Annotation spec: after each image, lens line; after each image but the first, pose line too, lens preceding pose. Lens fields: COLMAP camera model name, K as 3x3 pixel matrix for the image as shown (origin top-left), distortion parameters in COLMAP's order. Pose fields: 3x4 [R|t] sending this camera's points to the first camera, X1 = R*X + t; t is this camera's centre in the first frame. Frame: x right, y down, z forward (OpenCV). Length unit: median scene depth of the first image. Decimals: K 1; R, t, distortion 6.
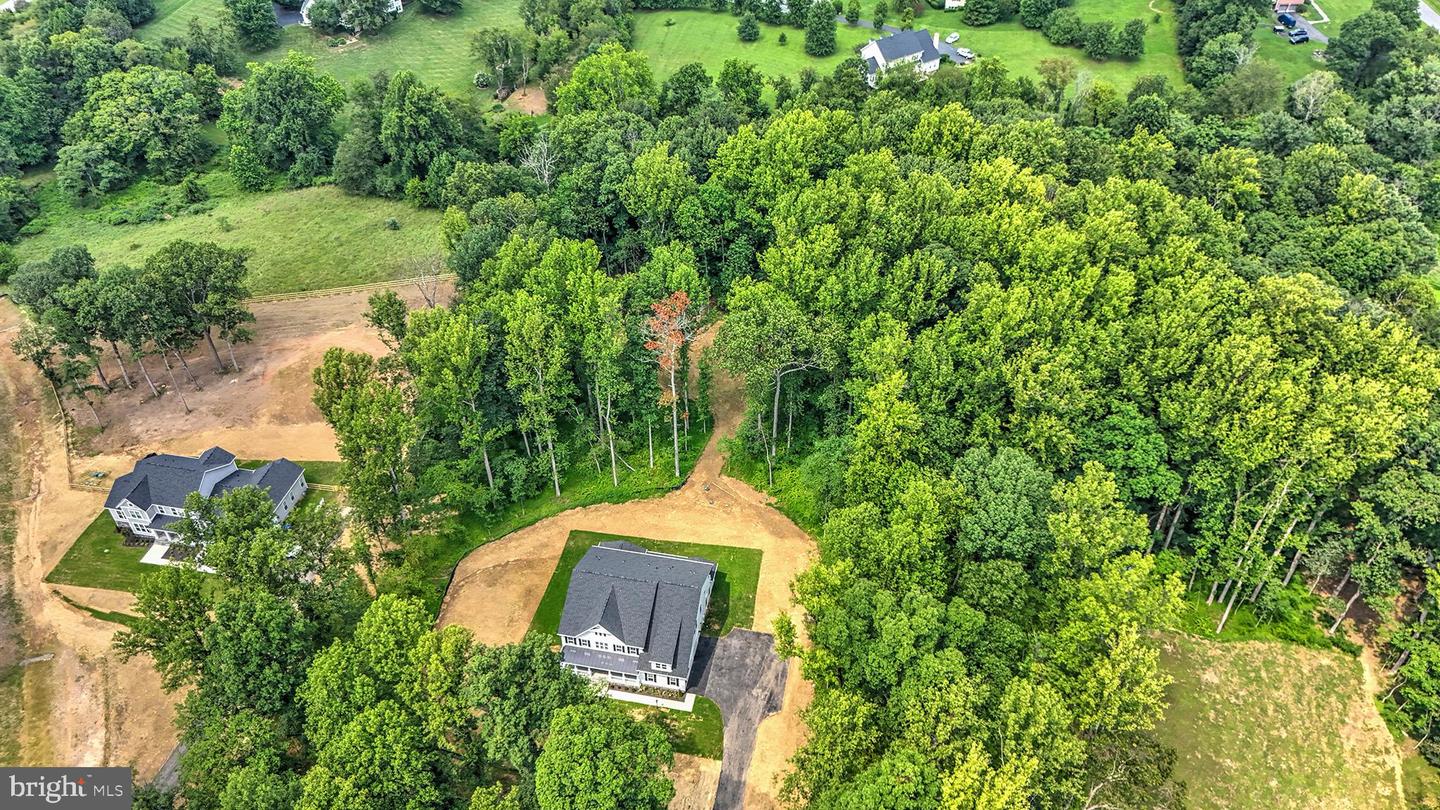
lens RADIAL K [[1026.3, 0, 723.2], [0, 1026.3, 408.8], [0, 0, 1]] dist [0.037957, -0.024732]
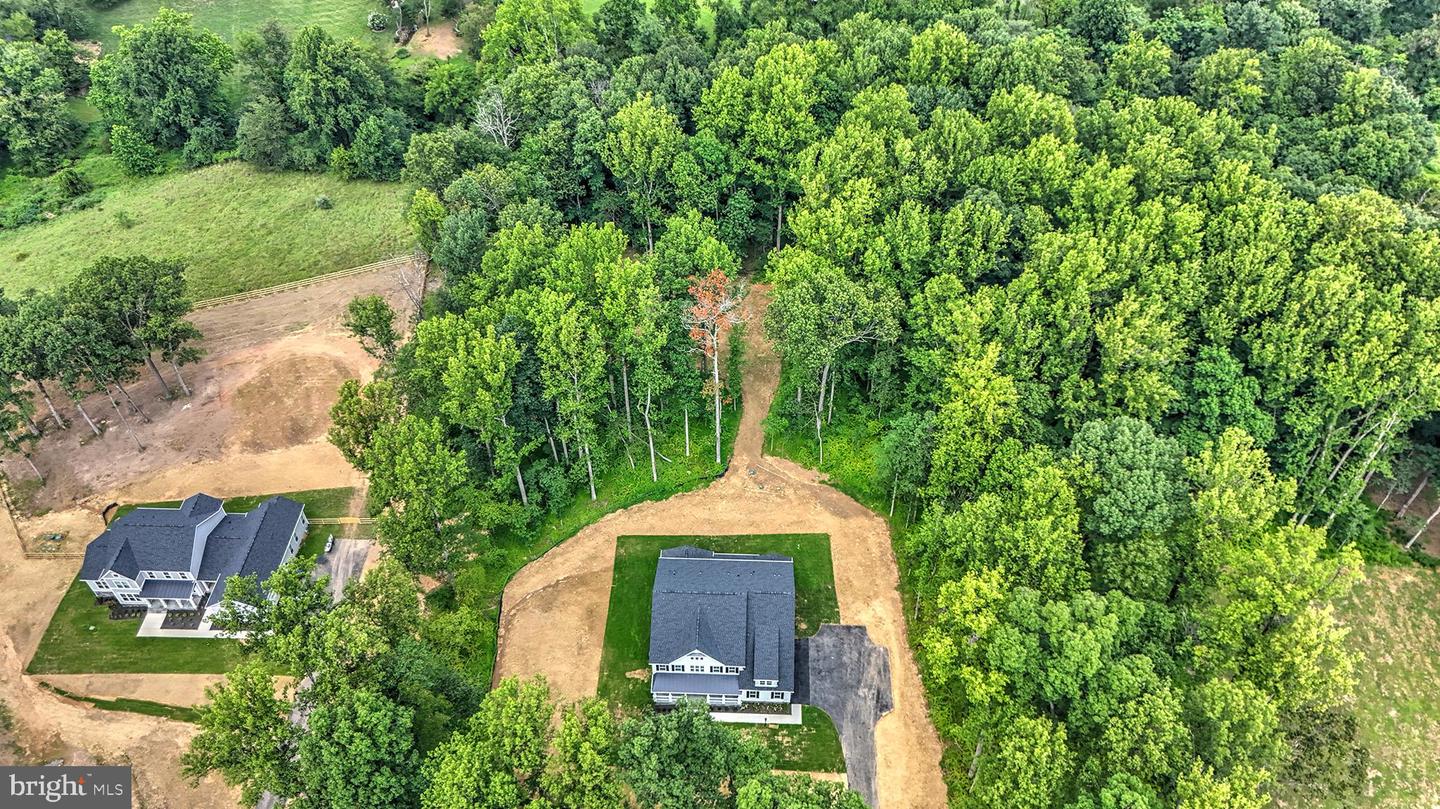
lens RADIAL K [[1026.3, 0, 715.1], [0, 1026.3, 402.2], [0, 0, 1]] dist [0.037957, -0.024732]
pose [[0.987057, -0.117826, 0.108789, -0.151801], [0.107788, 0.989723, 0.093967, -0.081427], [-0.118742, -0.081025, 0.989614, 0.084567]]
